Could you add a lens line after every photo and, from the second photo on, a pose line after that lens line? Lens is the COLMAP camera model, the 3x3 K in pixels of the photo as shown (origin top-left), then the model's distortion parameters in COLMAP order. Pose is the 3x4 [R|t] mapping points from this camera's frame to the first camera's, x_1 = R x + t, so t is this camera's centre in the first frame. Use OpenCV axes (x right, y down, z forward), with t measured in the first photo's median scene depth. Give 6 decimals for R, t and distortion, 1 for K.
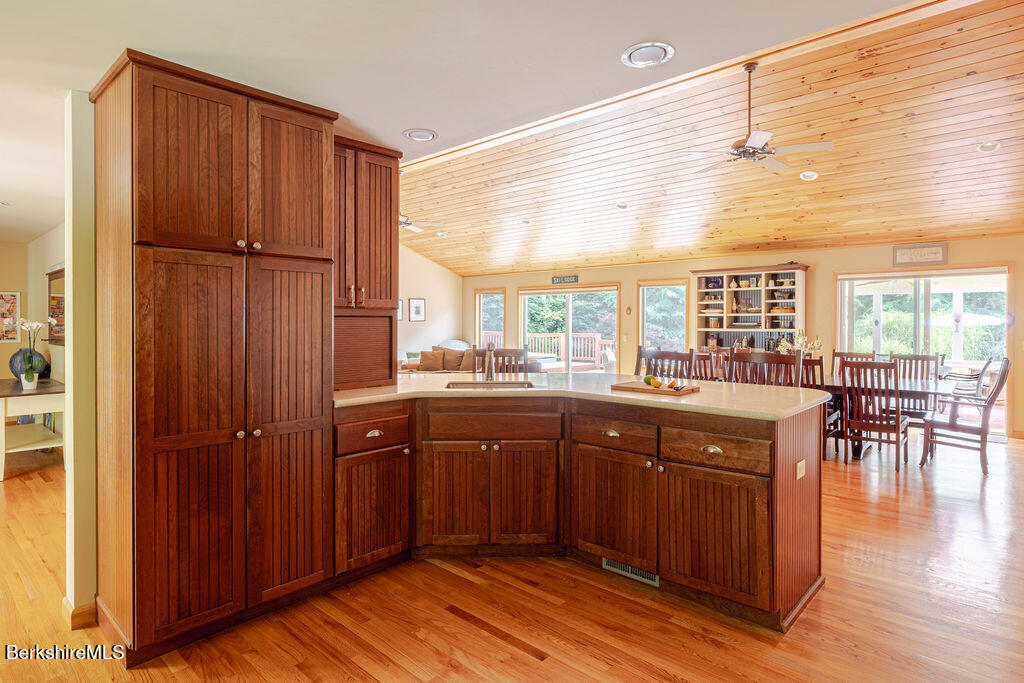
lens RADIAL K [[555.3, 0, 513.2], [0, 555.3, 331.0], [0, 0, 1]] dist [-0.002058, -0.000022]
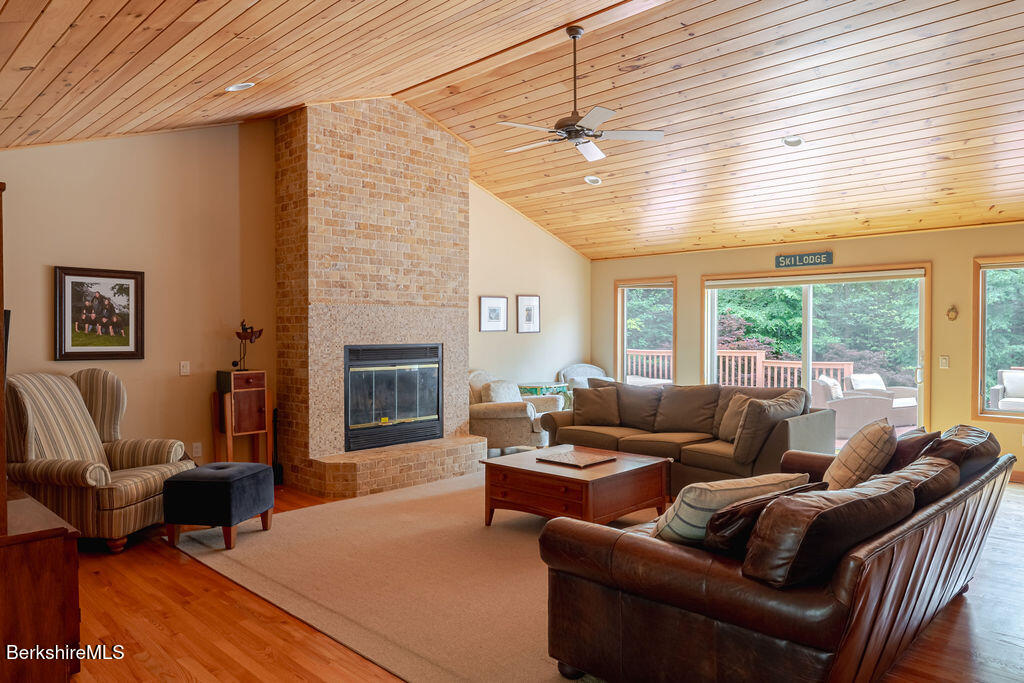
lens RADIAL K [[660.1, 0, 509.5], [0, 660.1, 342.0], [0, 0, 1]] dist [0.011974, 0.000928]
pose [[0.999655, -0.000401, -0.026275, -0.173044], [0.000390, 1.000000, -0.000412, -0.007242], [0.026276, 0.000402, 0.999655, 0.286077]]
